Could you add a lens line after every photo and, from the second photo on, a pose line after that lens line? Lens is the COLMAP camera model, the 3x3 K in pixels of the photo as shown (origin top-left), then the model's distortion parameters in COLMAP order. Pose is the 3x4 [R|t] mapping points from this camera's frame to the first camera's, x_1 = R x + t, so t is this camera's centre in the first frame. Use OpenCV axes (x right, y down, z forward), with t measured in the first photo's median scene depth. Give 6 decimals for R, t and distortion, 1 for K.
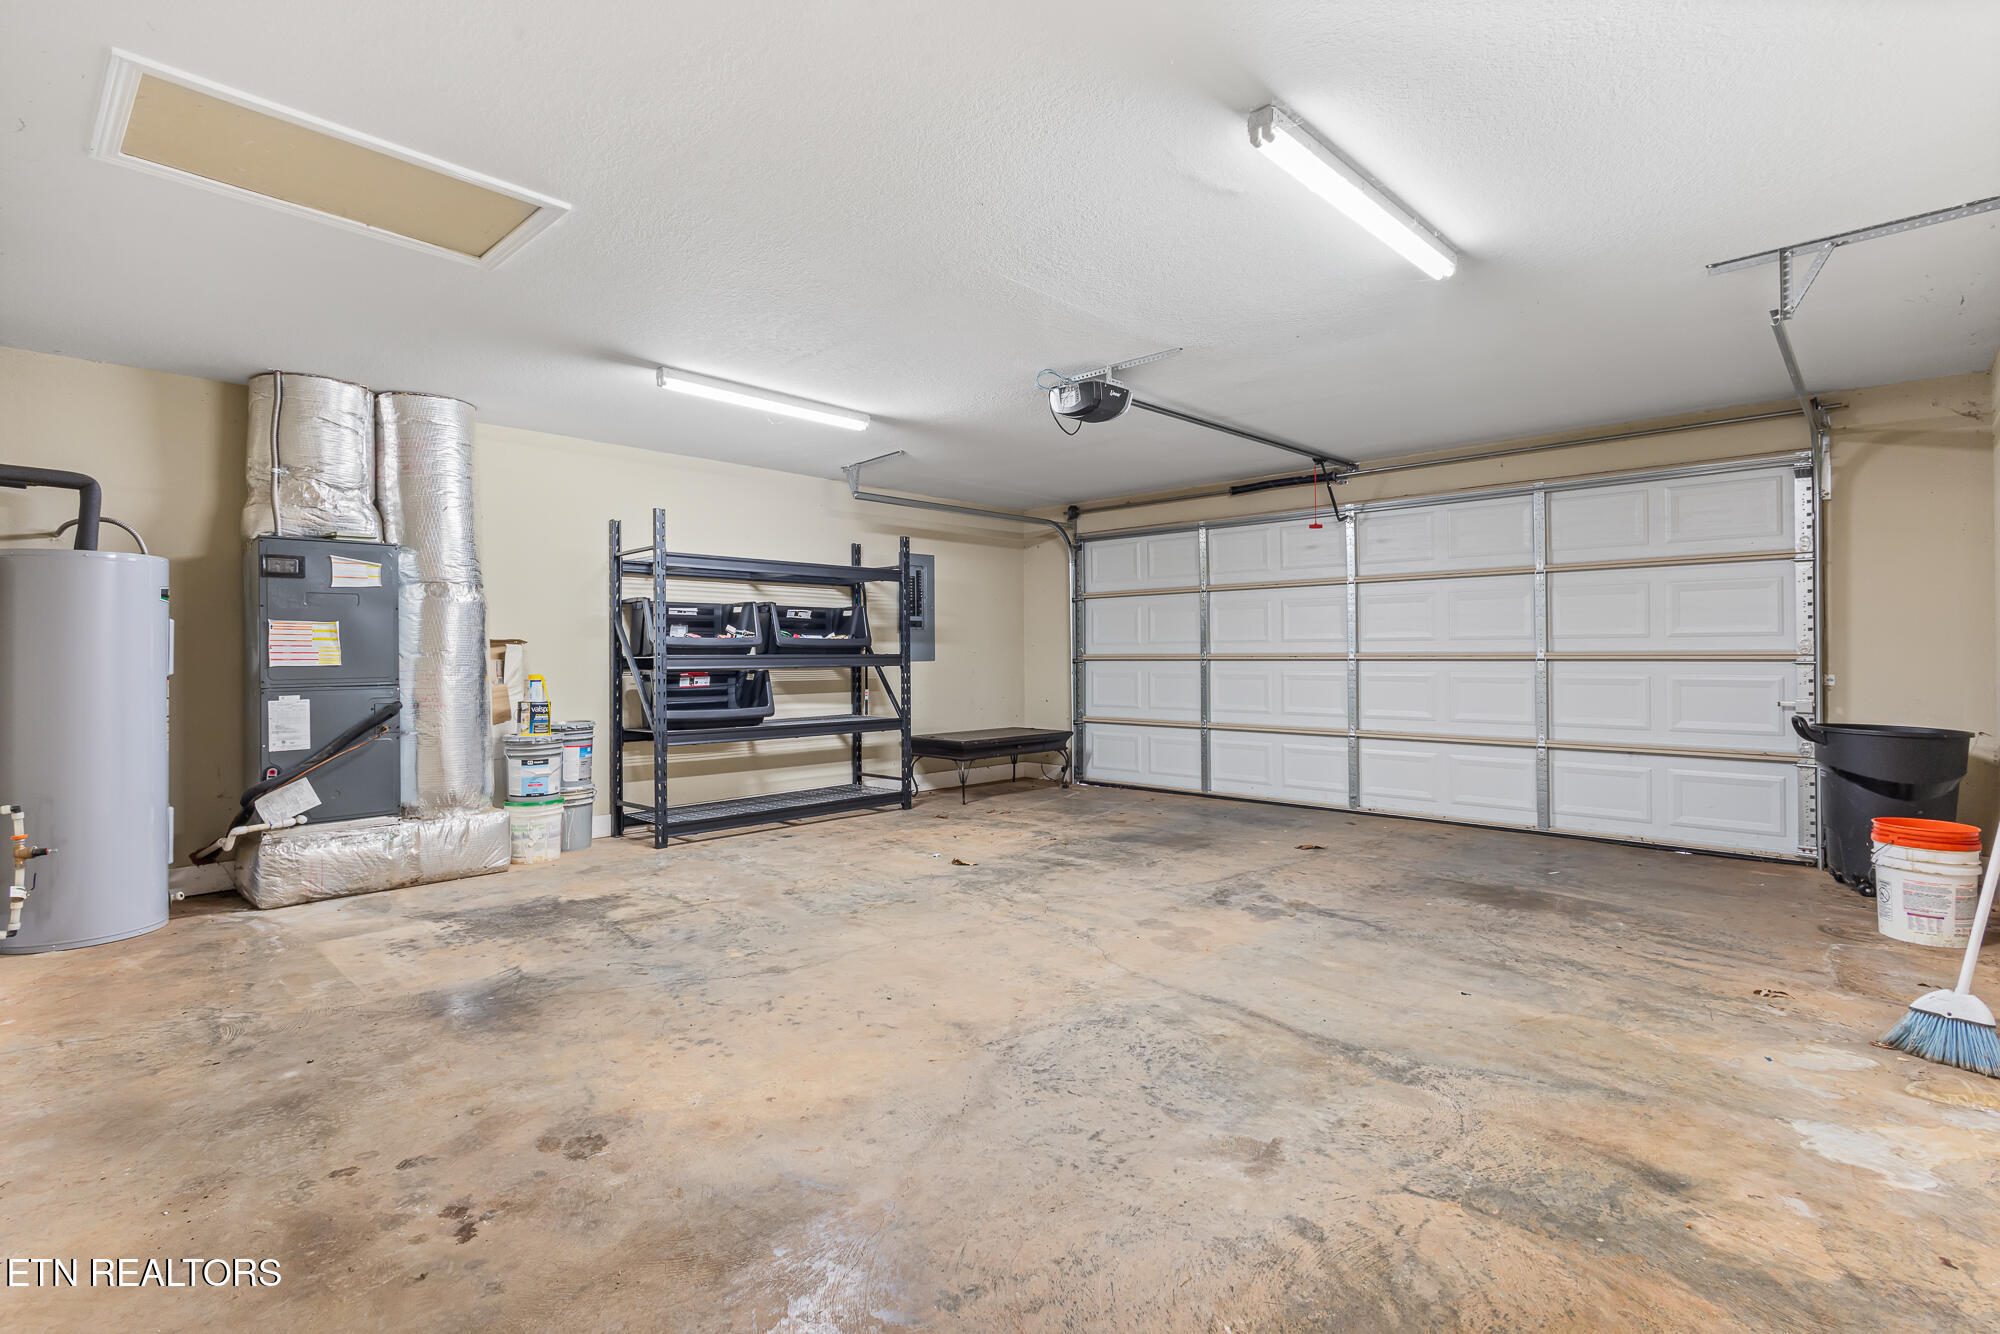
lens RADIAL K [[917.3, 0, 996.2], [0, 917.3, 631.7], [0, 0, 1]] dist [-0.001764, 0.000579]
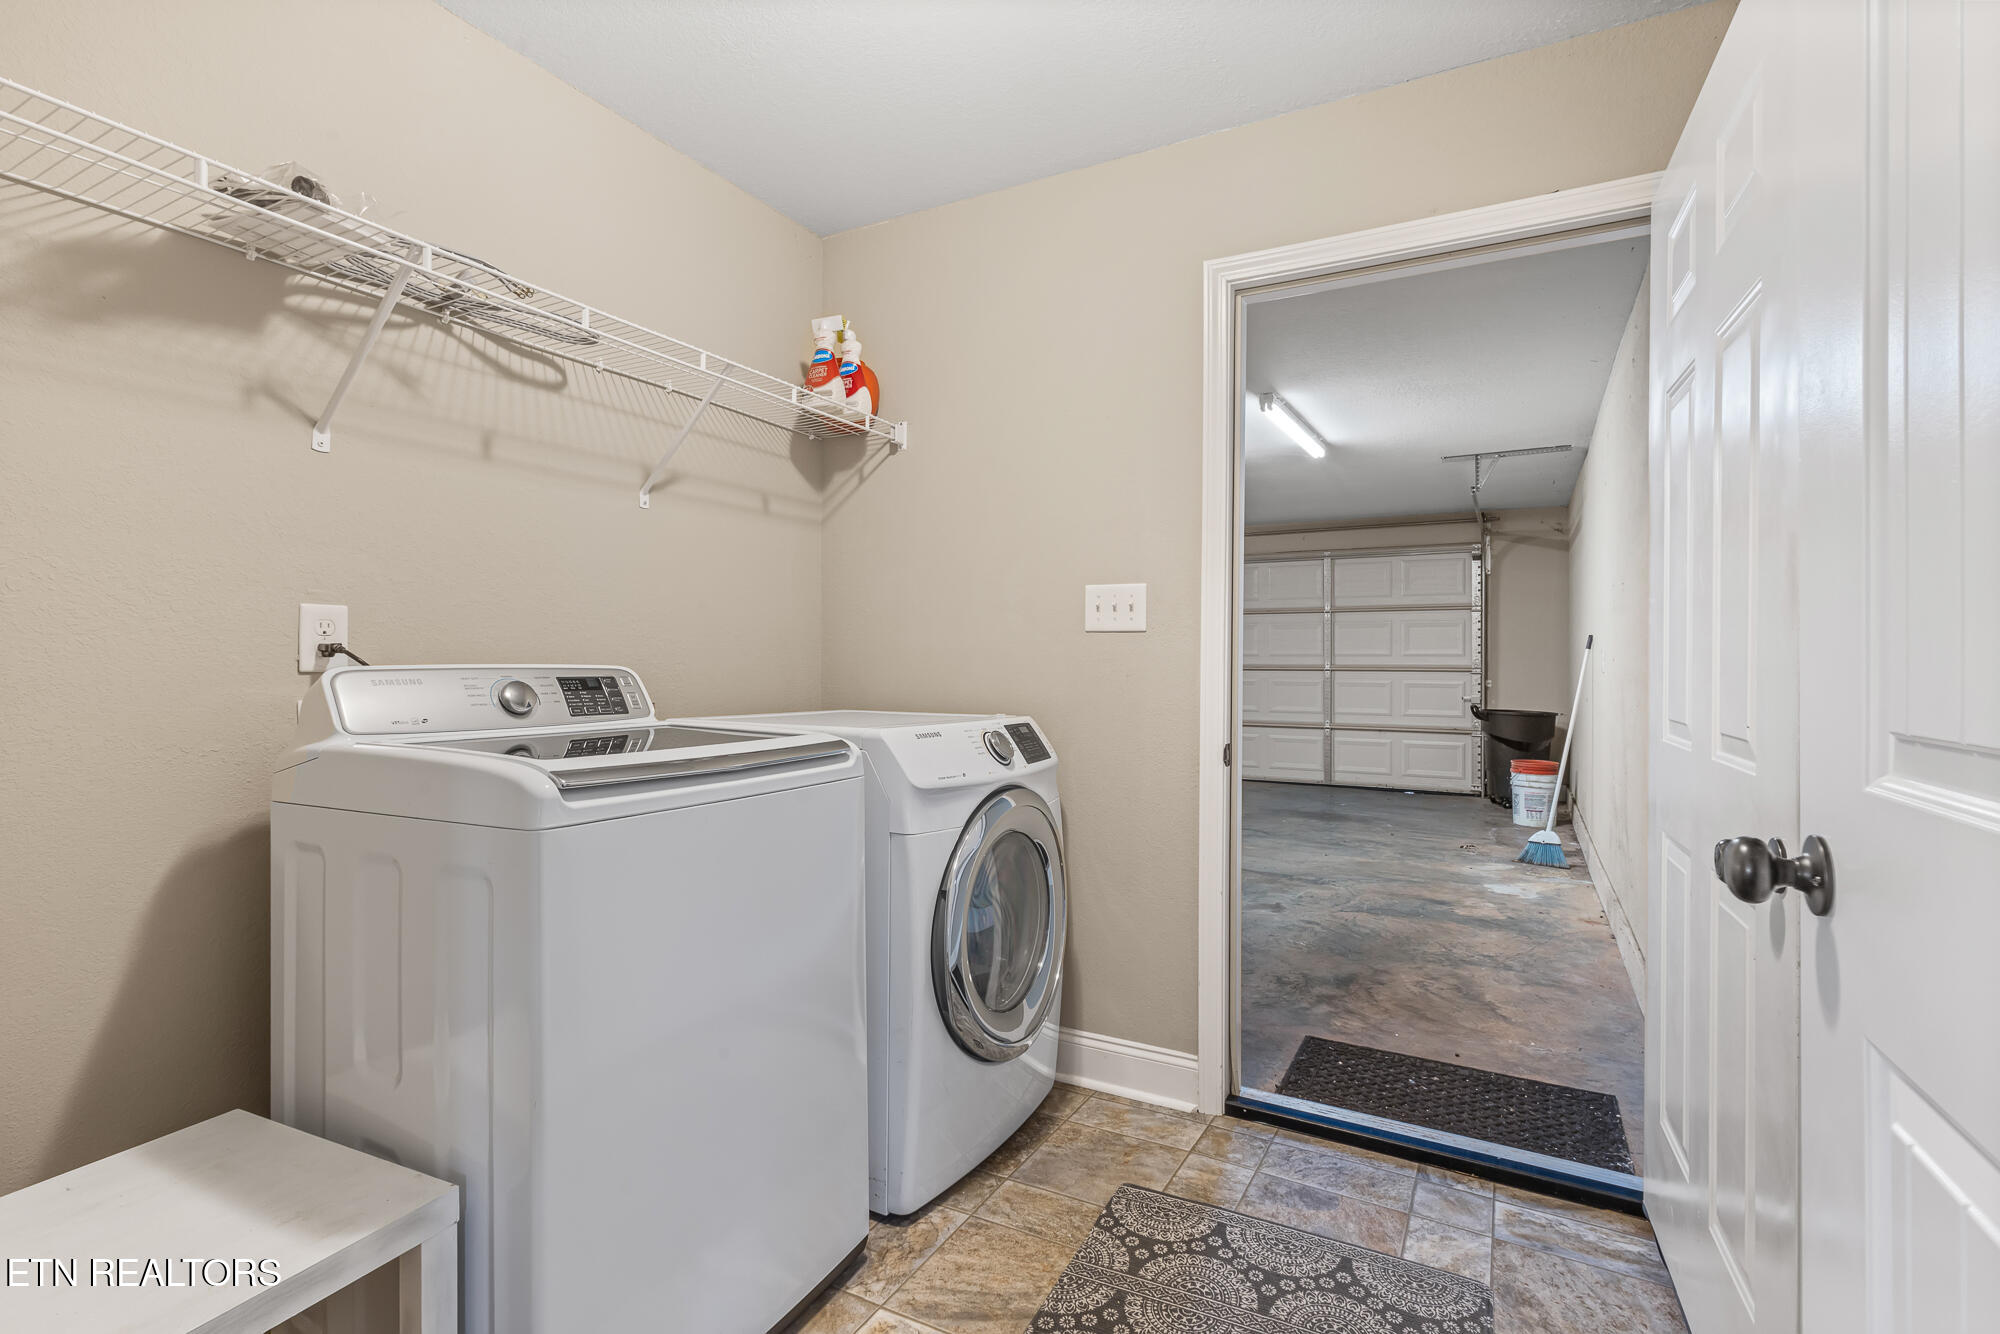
lens RADIAL K [[917.3, 0, 996.2], [0, 917.3, 631.7], [0, 0, 1]] dist [-0.001764, 0.000579]
pose [[0.966153, 0.016915, 0.257415, -0.403813], [-0.015218, 0.999847, -0.008584, -0.013942], [-0.257521, 0.004376, 0.966263, -0.397421]]
